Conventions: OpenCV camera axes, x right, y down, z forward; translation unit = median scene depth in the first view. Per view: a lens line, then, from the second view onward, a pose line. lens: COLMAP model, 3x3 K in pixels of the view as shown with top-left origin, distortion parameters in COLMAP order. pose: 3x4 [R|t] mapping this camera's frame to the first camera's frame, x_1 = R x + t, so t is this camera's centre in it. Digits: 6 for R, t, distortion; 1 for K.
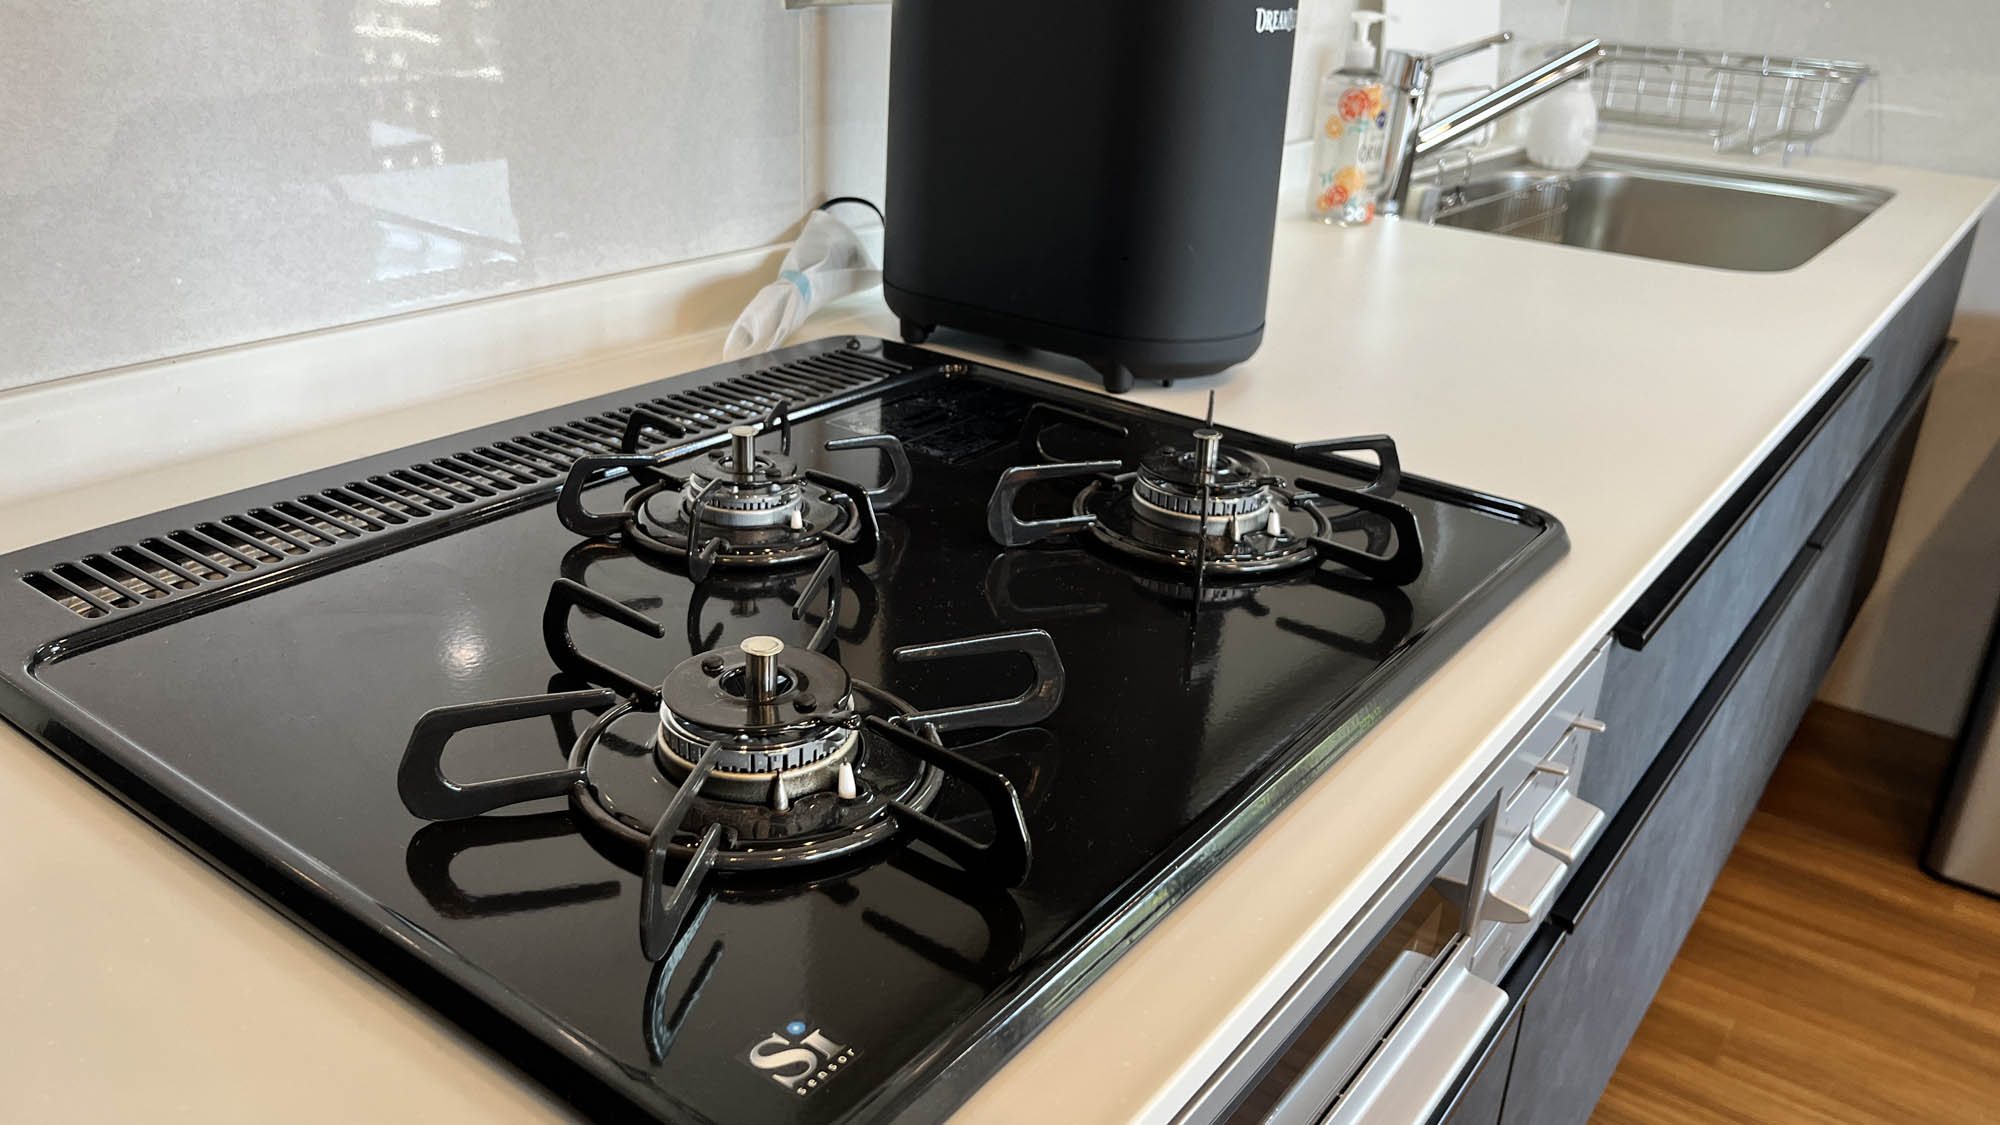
lens RADIAL K [[1535.4, 0, 1000.0], [0, 1535.4, 562.5], [0, 0, 1]] dist [-0.002105, -0.004936]
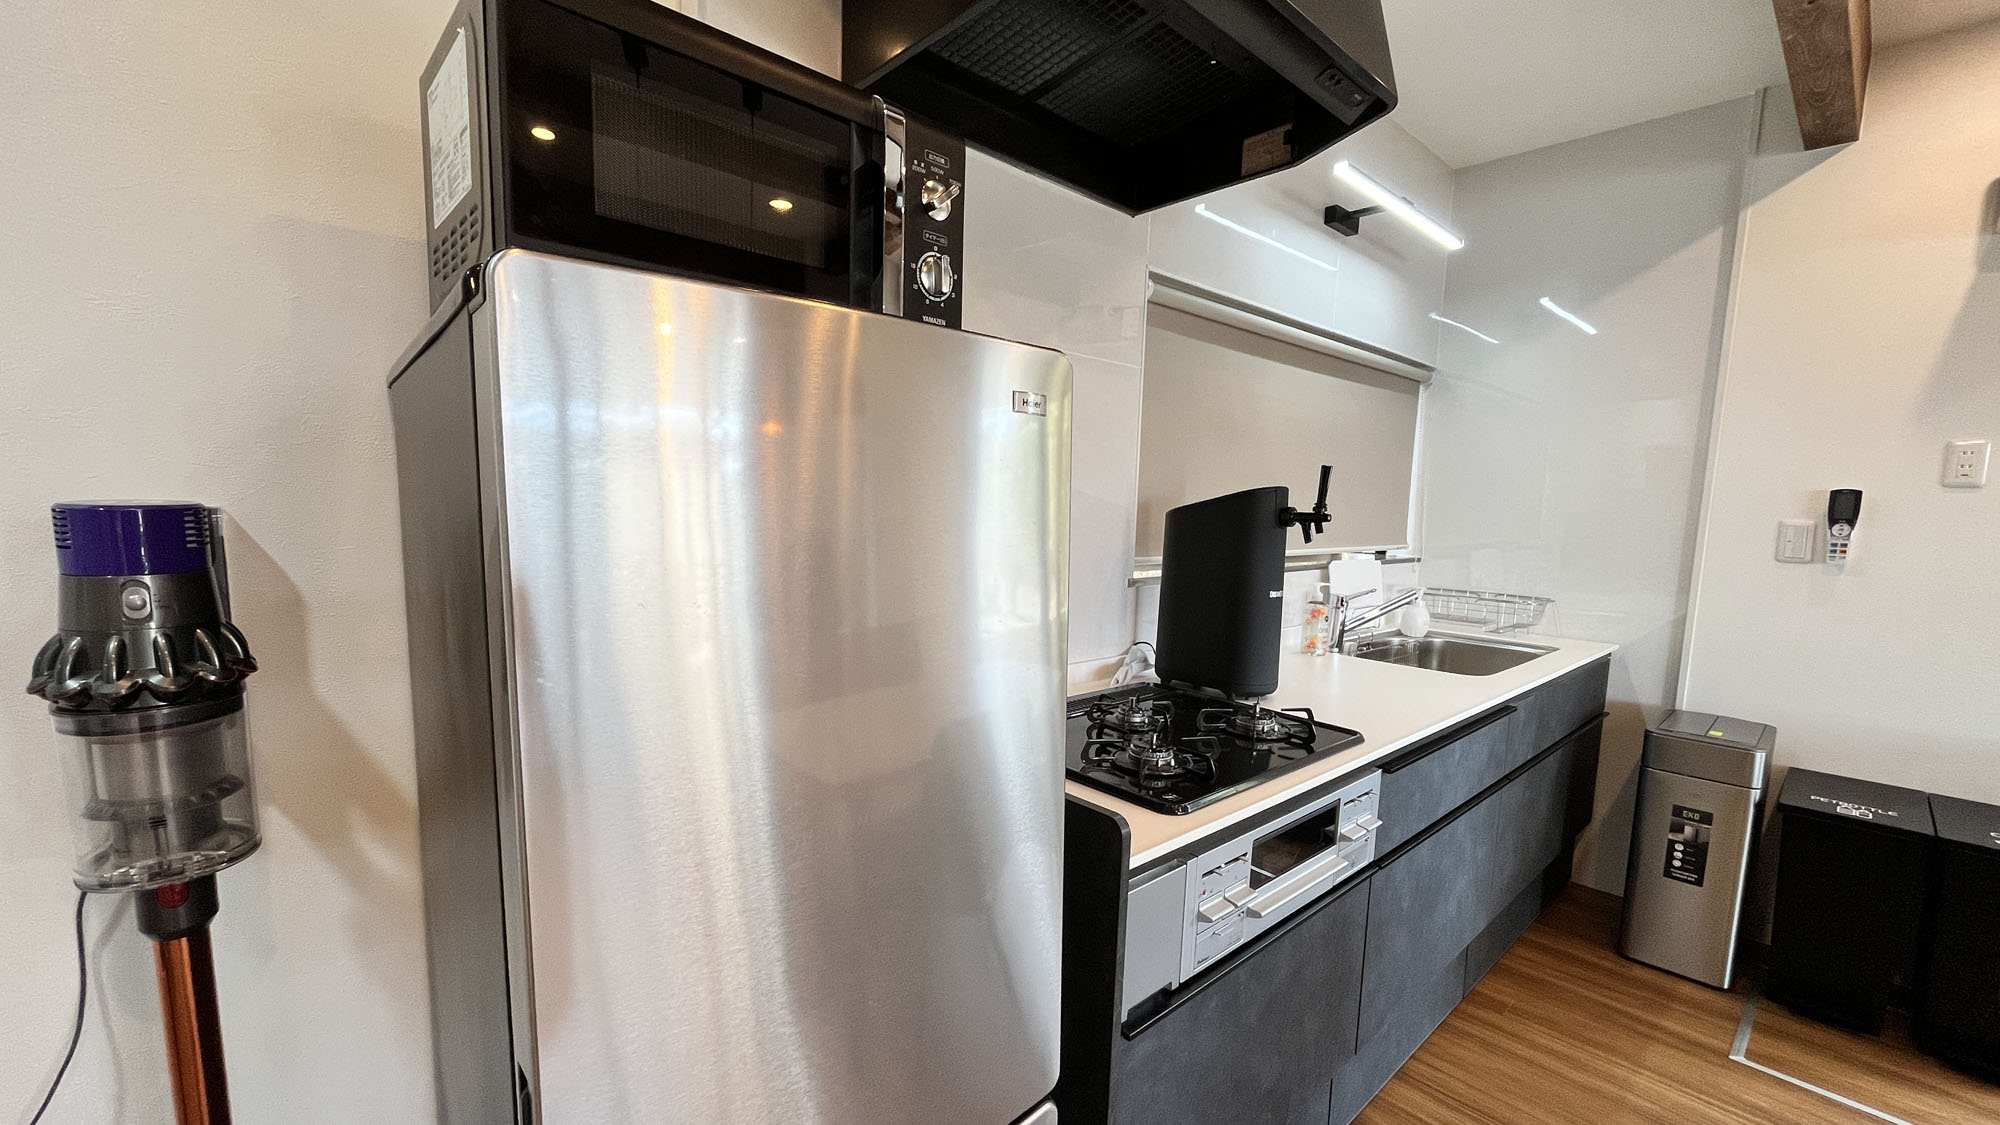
lens RADIAL K [[819.7, 0, 996.7], [0, 819.7, 612.1], [0, 0, 1]] dist [-0.000273, -0.000062]
pose [[0.980350, 0.008863, -0.197068, -0.063027], [-0.062292, 0.961784, -0.266629, 0.183233], [0.187174, 0.273665, 0.943437, -0.711572]]
